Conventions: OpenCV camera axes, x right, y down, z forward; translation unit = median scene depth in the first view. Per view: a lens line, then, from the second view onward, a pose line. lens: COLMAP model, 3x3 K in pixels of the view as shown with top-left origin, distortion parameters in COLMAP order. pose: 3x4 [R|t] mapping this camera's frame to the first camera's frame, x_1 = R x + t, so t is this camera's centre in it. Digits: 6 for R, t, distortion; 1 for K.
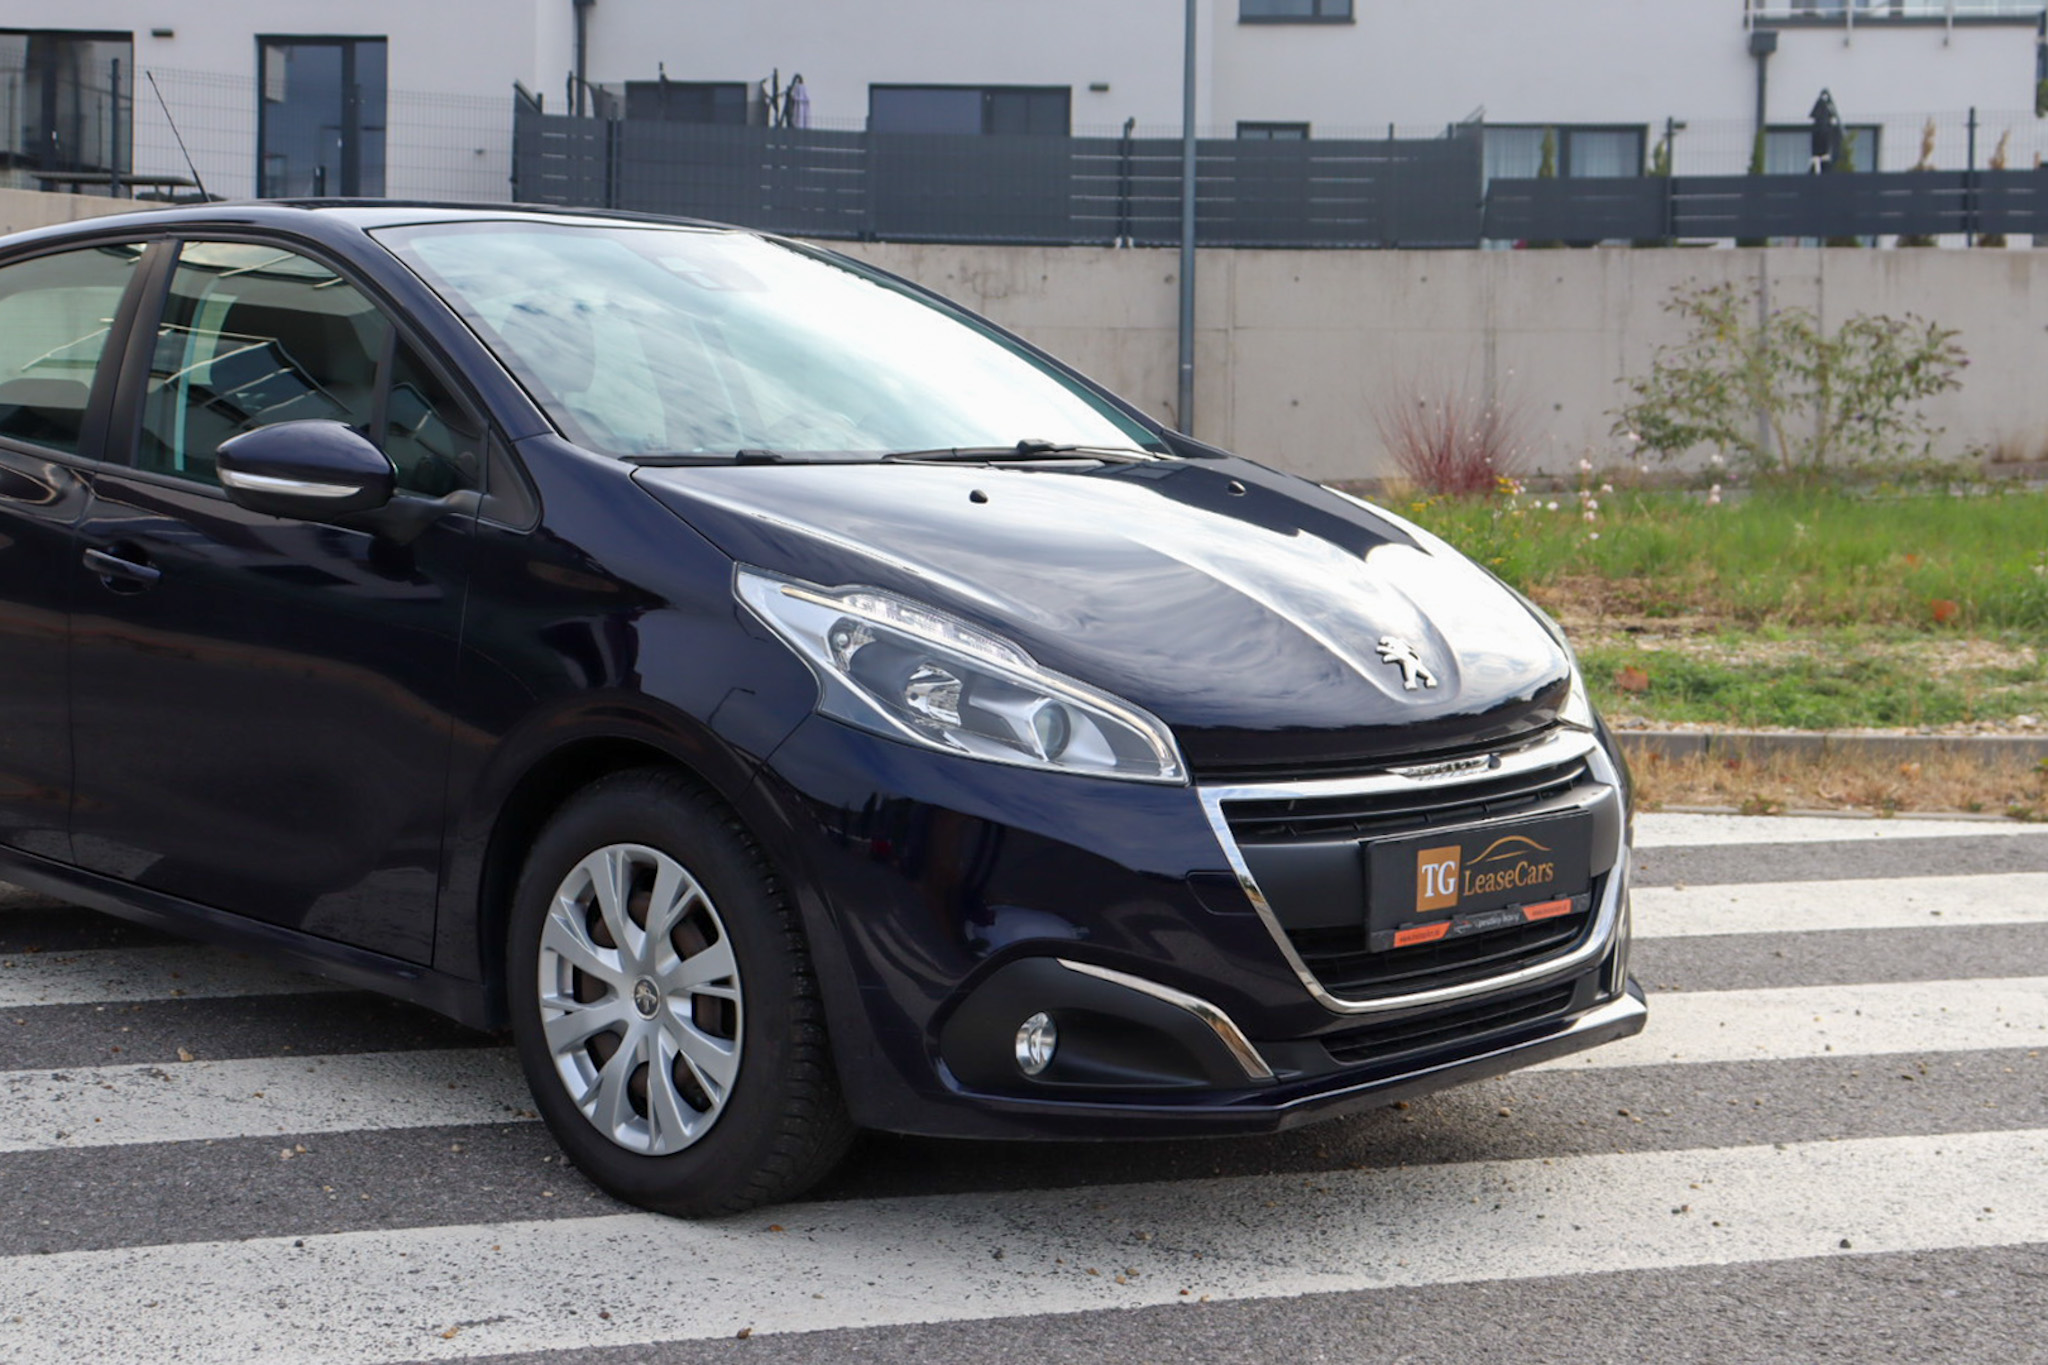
lens RADIAL K [[3120.1, 0, 834.7], [0, 3120.1, 462.0], [0, 0, 1]] dist [0.106430, 0.000000]
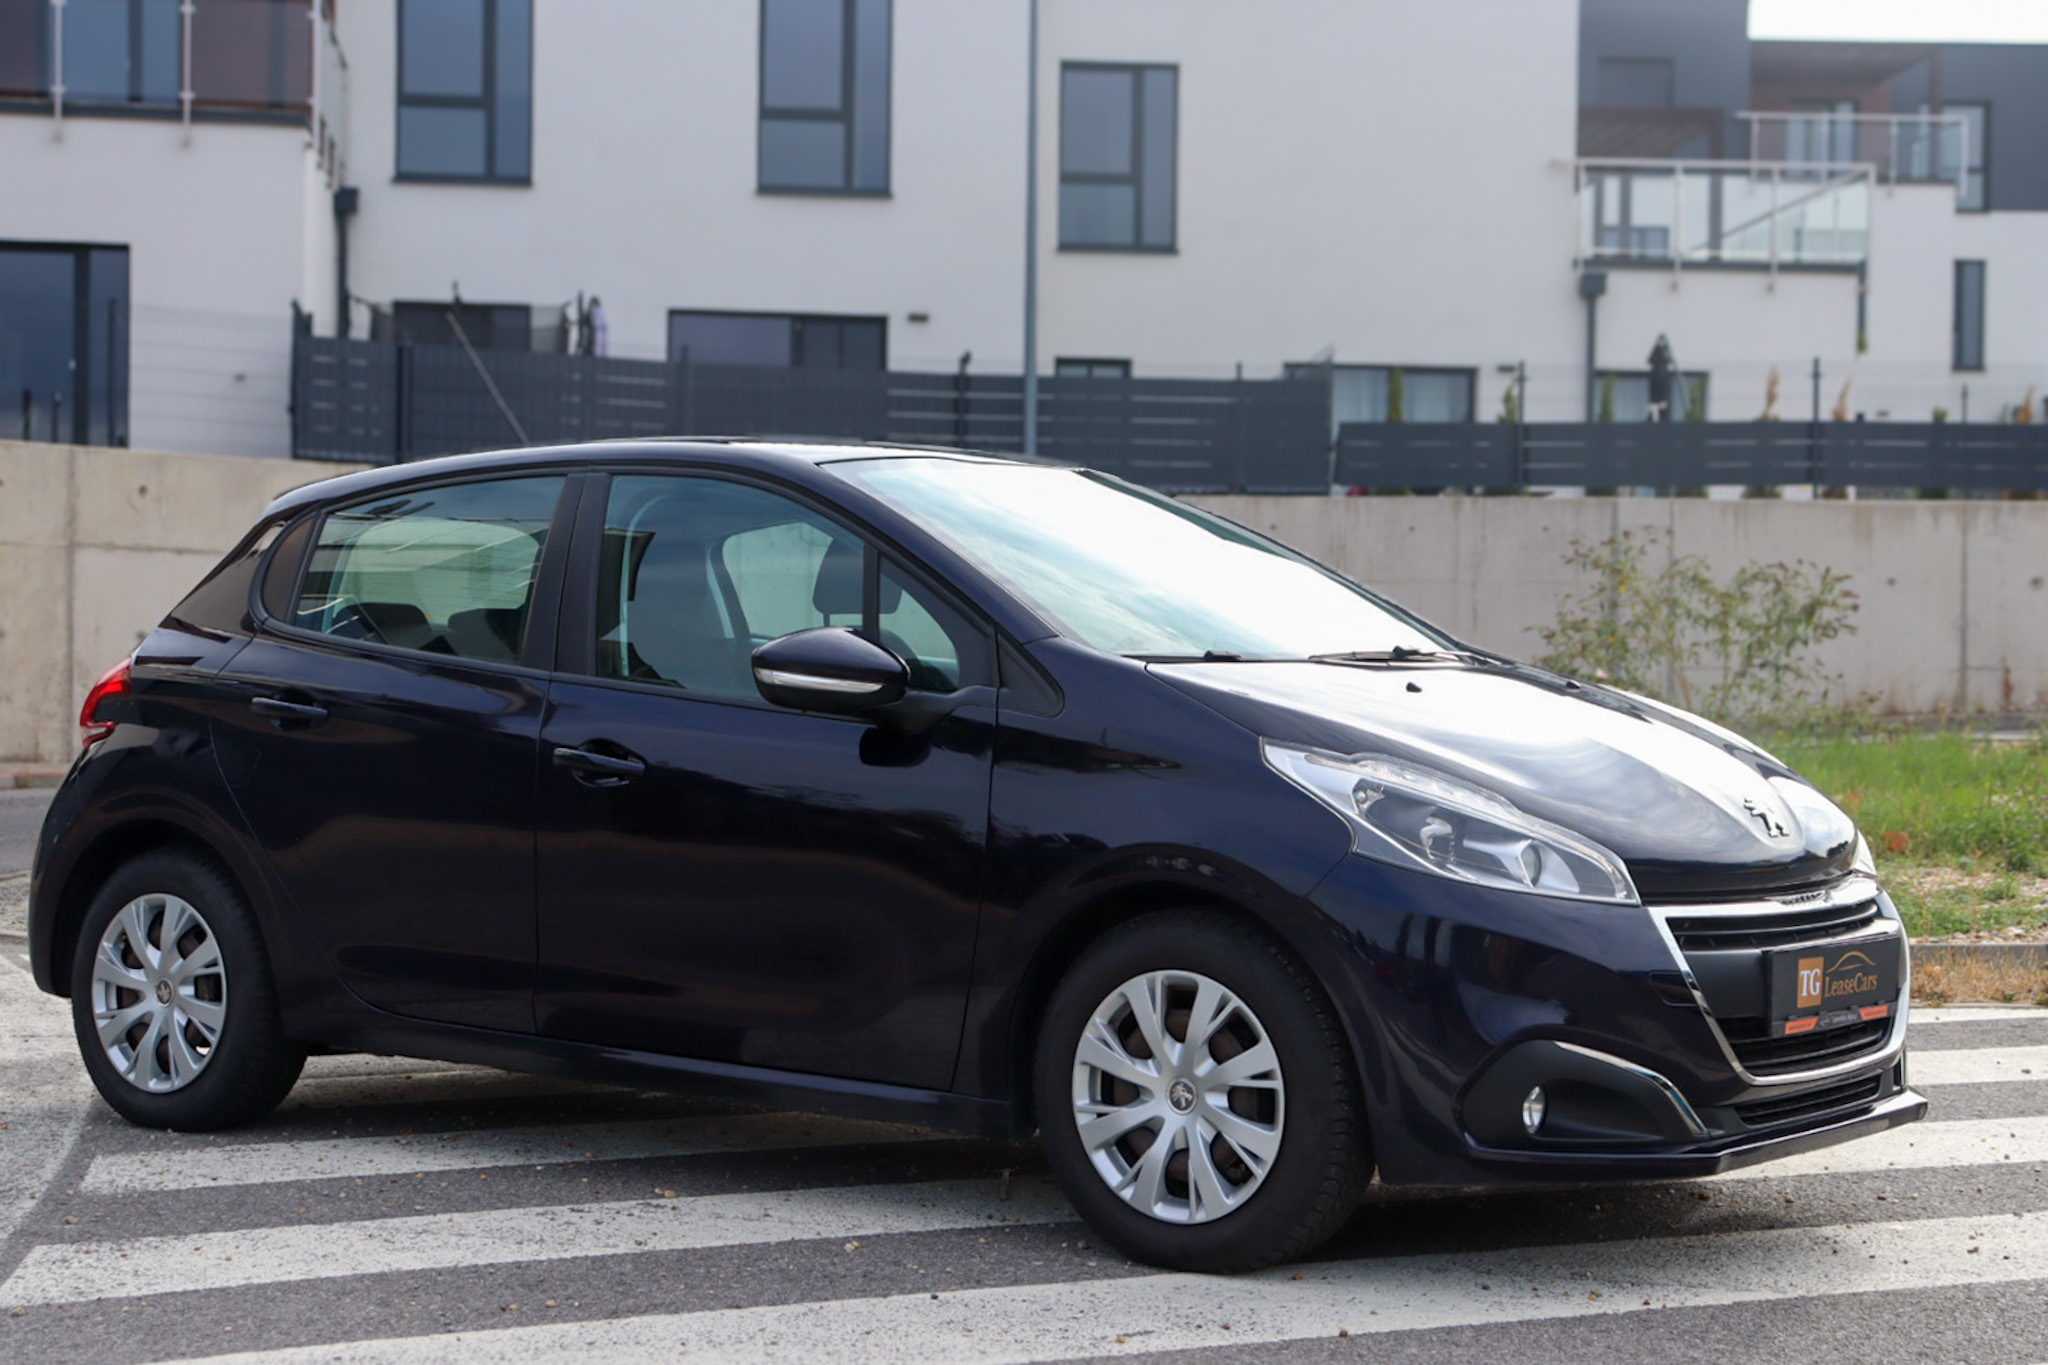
lens RADIAL K [[3670.9, 0, 1111.1], [0, 3670.9, 813.6], [0, 0, 1]] dist [0.209963, 0.000000]
pose [[0.978167, -0.010975, 0.207532, -0.376626], [0.007276, 0.999801, 0.018580, 0.034434], [-0.207695, -0.016664, 0.978052, -0.379146]]
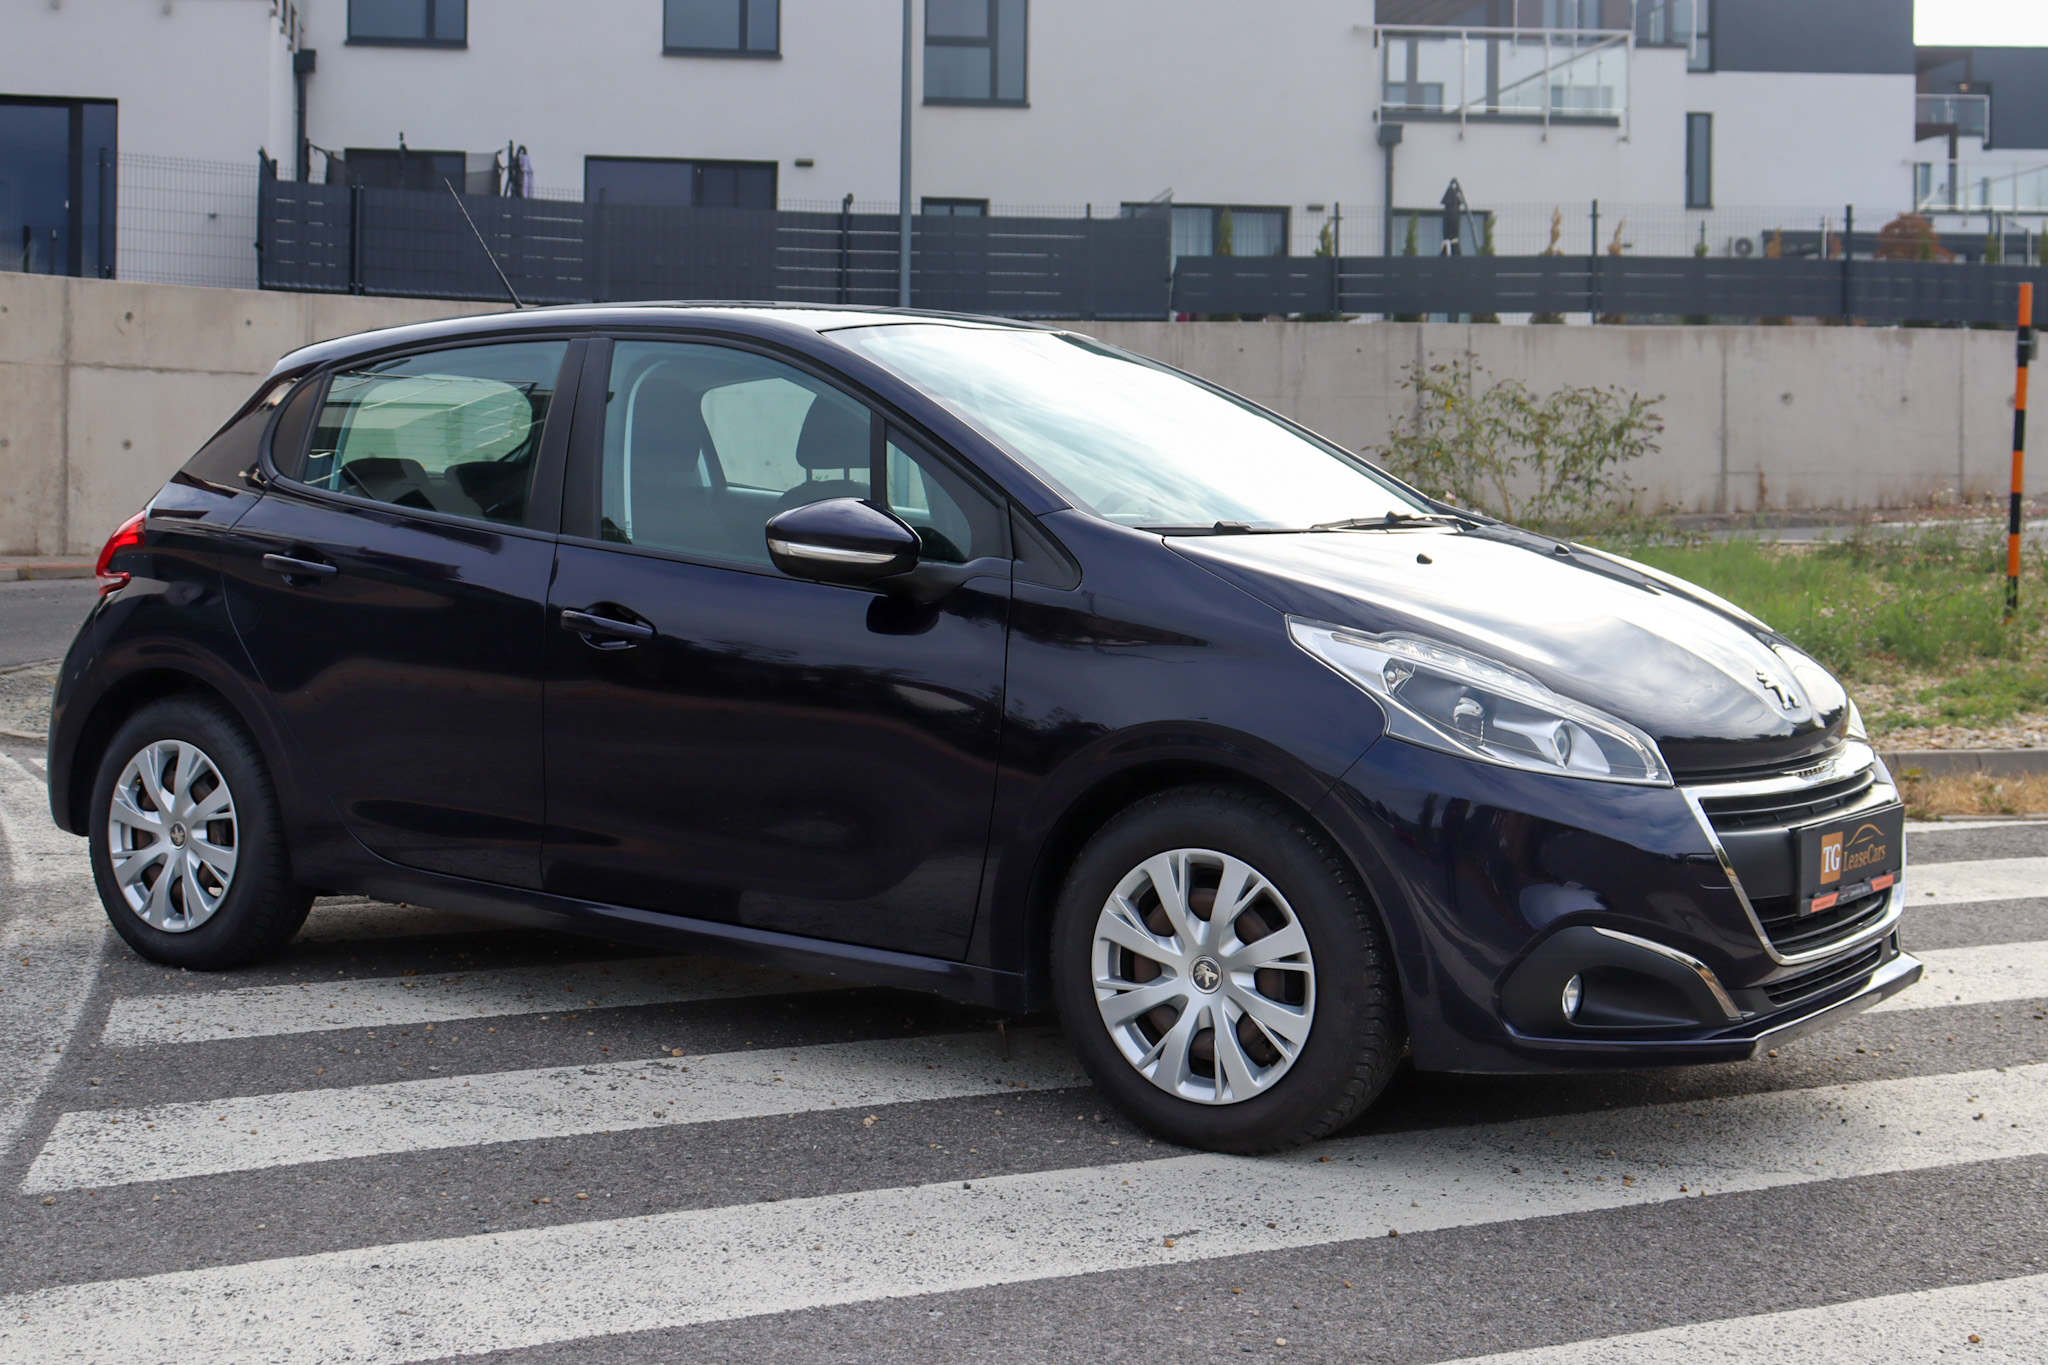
lens RADIAL K [[3120.1, 0, 925.2], [0, 3120.1, 540.4], [0, 0, 1]] dist [0.106430, 0.000000]
pose [[0.978174, -0.007458, 0.207654, -0.409934], [0.005889, 0.999949, 0.008175, -0.006664], [-0.207704, -0.006773, 0.978168, -0.152446]]
